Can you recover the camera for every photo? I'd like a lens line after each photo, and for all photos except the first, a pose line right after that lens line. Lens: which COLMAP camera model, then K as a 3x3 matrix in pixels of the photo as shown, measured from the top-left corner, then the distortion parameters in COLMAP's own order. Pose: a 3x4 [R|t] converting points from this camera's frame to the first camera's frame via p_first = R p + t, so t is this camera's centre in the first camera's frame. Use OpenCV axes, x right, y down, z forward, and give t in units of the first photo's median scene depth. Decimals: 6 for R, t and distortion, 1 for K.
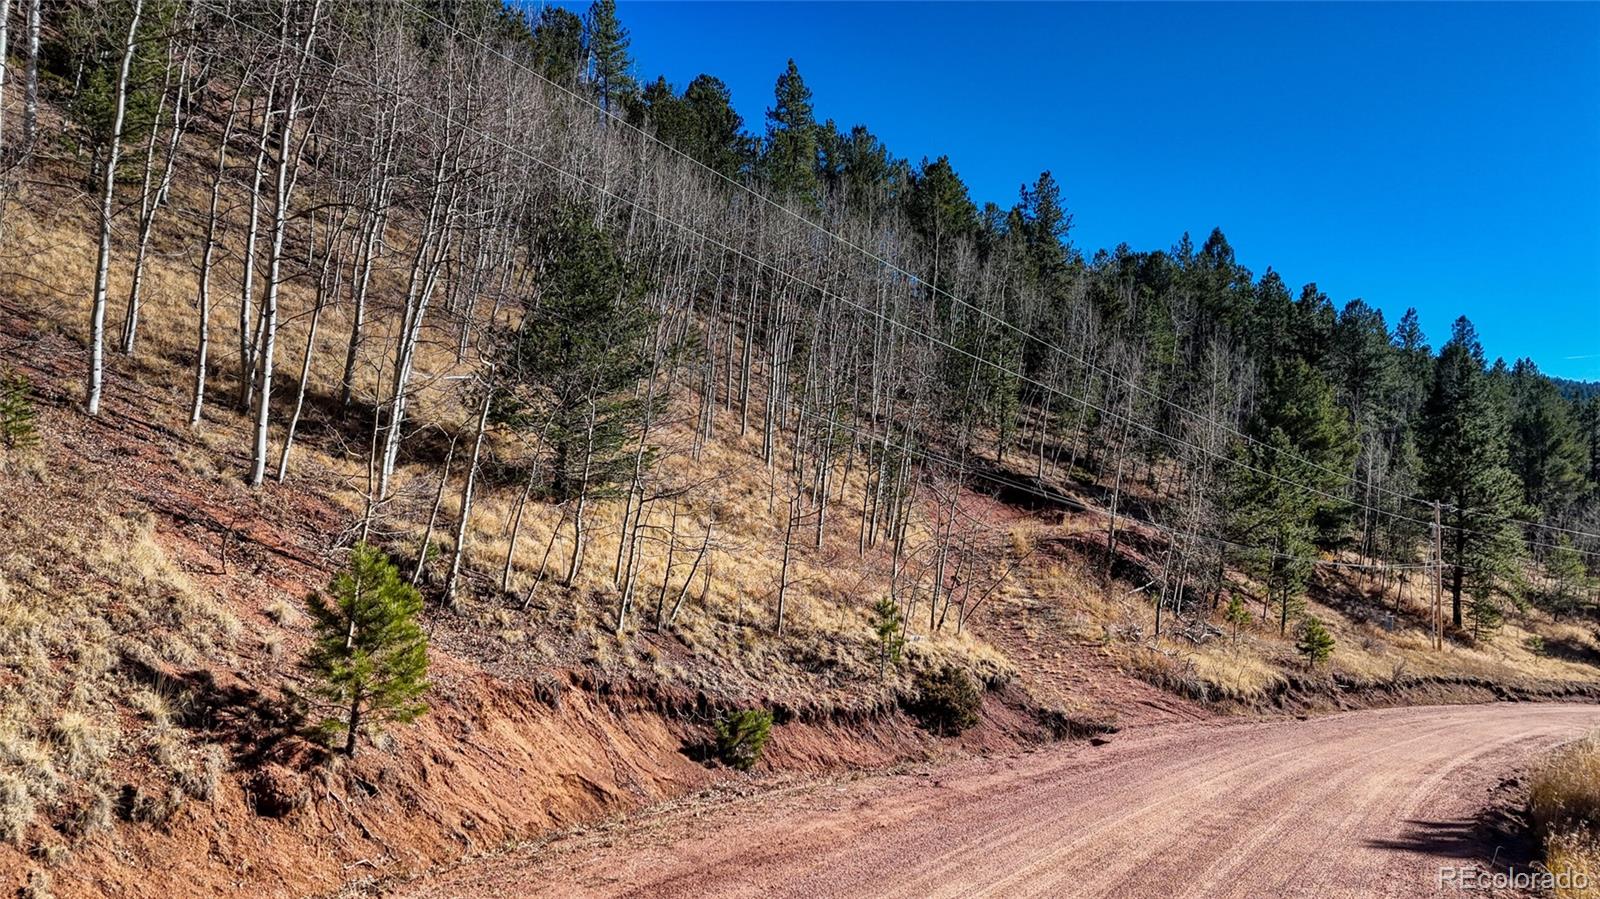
lens RADIAL K [[1159.2, 0, 800.0], [0, 1159.2, 449.5], [0, 0, 1]] dist [0.056239, -0.061090]
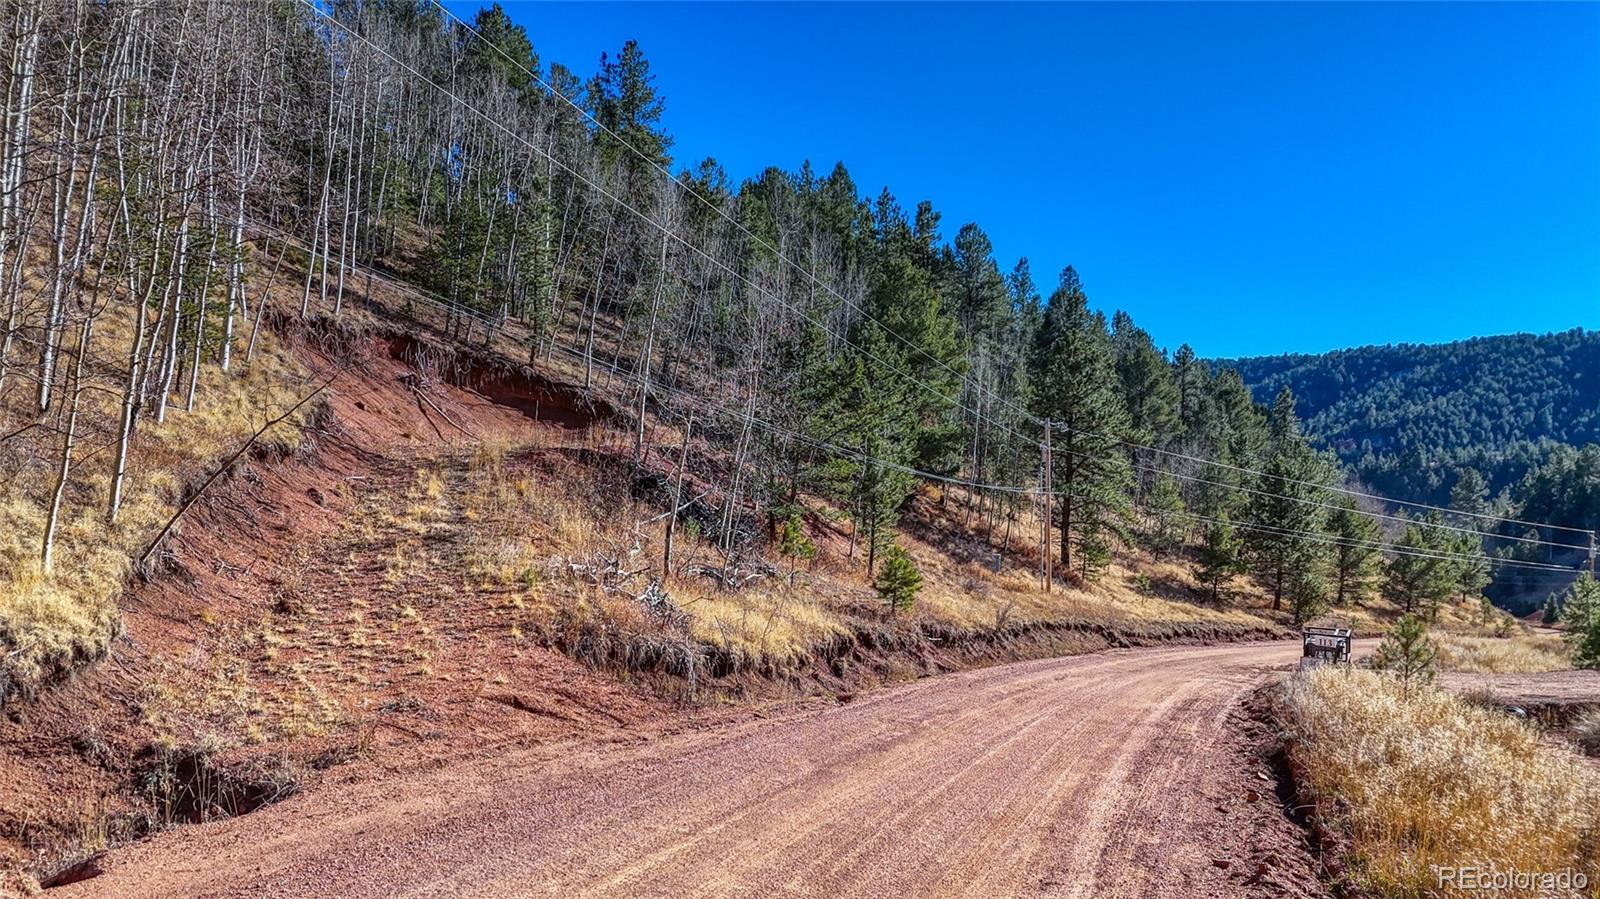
lens RADIAL K [[1166.7, 0, 800.0], [0, 1166.7, 449.5], [0, 0, 1]] dist [0.089837, -0.085230]
pose [[0.957205, -0.001744, 0.289405, 0.117511], [-0.005356, 0.999704, 0.023738, 0.045487], [-0.289361, -0.024272, 0.956912, 0.222938]]
